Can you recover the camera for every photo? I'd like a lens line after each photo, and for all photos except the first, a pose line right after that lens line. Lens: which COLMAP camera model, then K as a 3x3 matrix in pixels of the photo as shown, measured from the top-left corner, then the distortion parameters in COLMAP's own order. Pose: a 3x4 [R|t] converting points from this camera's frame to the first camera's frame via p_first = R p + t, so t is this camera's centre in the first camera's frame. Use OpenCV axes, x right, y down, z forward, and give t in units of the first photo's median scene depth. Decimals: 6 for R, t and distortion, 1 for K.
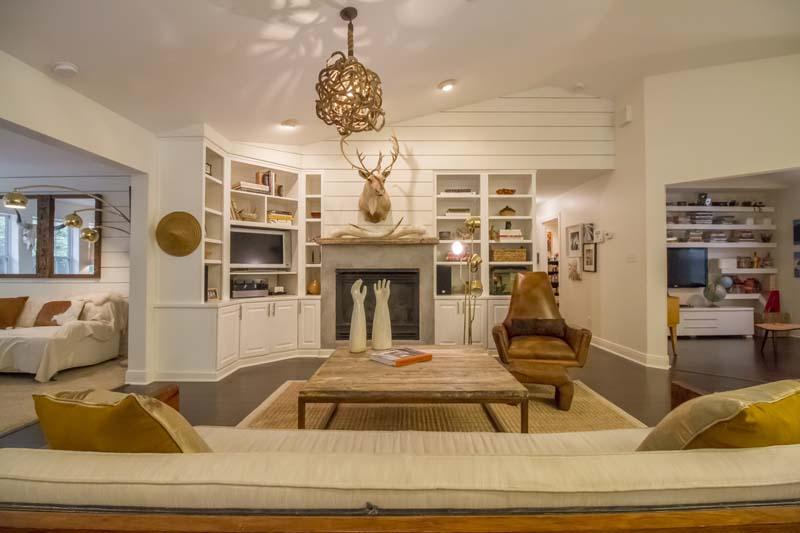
lens RADIAL K [[371.1, 0, 405.0], [0, 371.1, 264.1], [0, 0, 1]] dist [-0.008661, -0.008869]
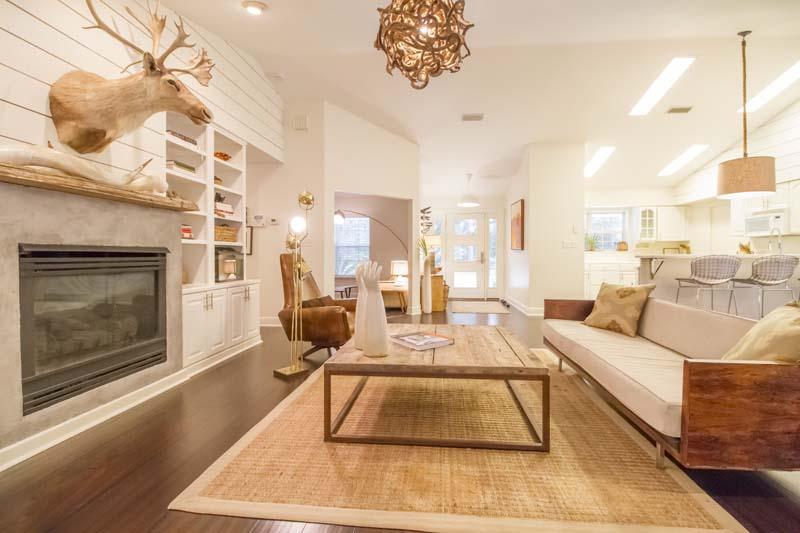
lens RADIAL K [[371.1, 0, 404.4], [0, 371.1, 261.9], [0, 0, 1]] dist [-0.008661, -0.008869]
pose [[0.090360, -0.015478, 0.995789, -0.519612], [-0.013570, 0.999767, 0.016771, 0.019368], [-0.995817, -0.015028, 0.090129, 0.518682]]
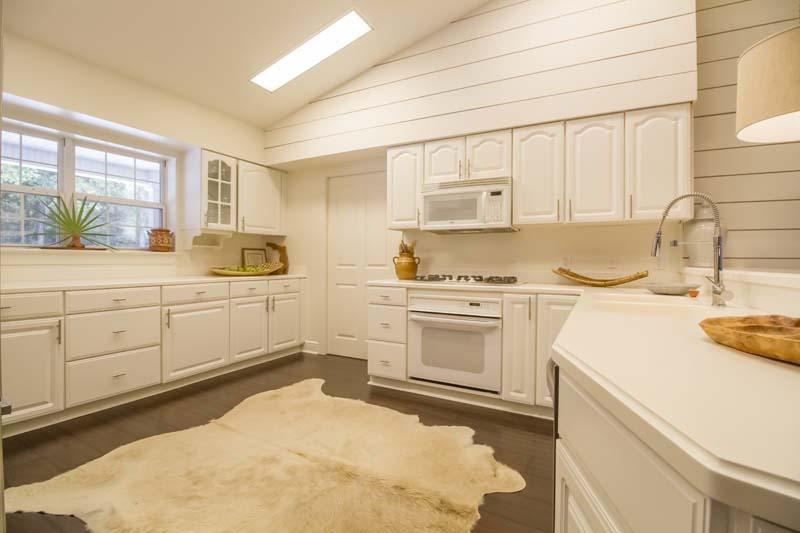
lens RADIAL K [[371.1, 0, 405.0], [0, 371.1, 264.0], [0, 0, 1]] dist [-0.008661, -0.008869]
pose [[-0.886886, -0.012131, 0.461829, 0.227415], [-0.016513, 0.999849, -0.005448, 0.008772], [-0.461693, -0.012457, -0.886952, 0.208142]]
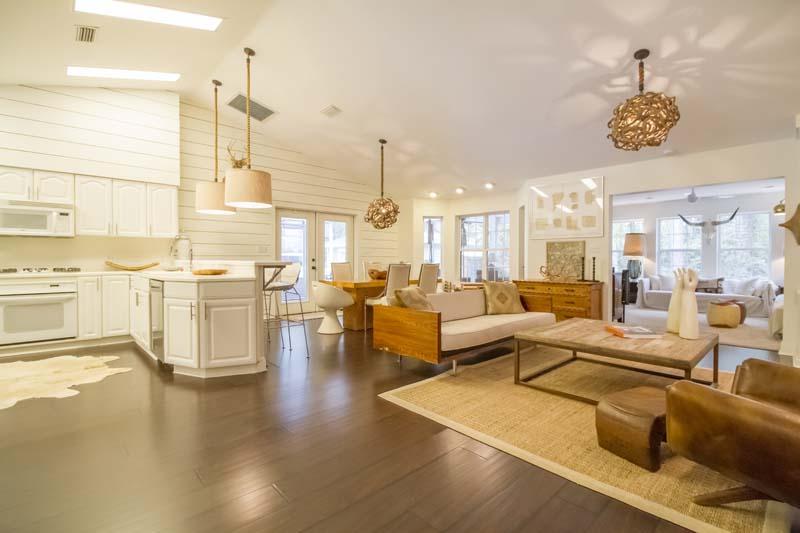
lens RADIAL K [[371.1, 0, 402.2], [0, 371.1, 263.8], [0, 0, 1]] dist [-0.008661, -0.008869]
pose [[-0.723317, 0.009118, -0.690456, 0.344591], [0.006985, 0.999958, 0.005888, 0.012644], [0.690480, -0.000564, -0.723351, 0.662972]]
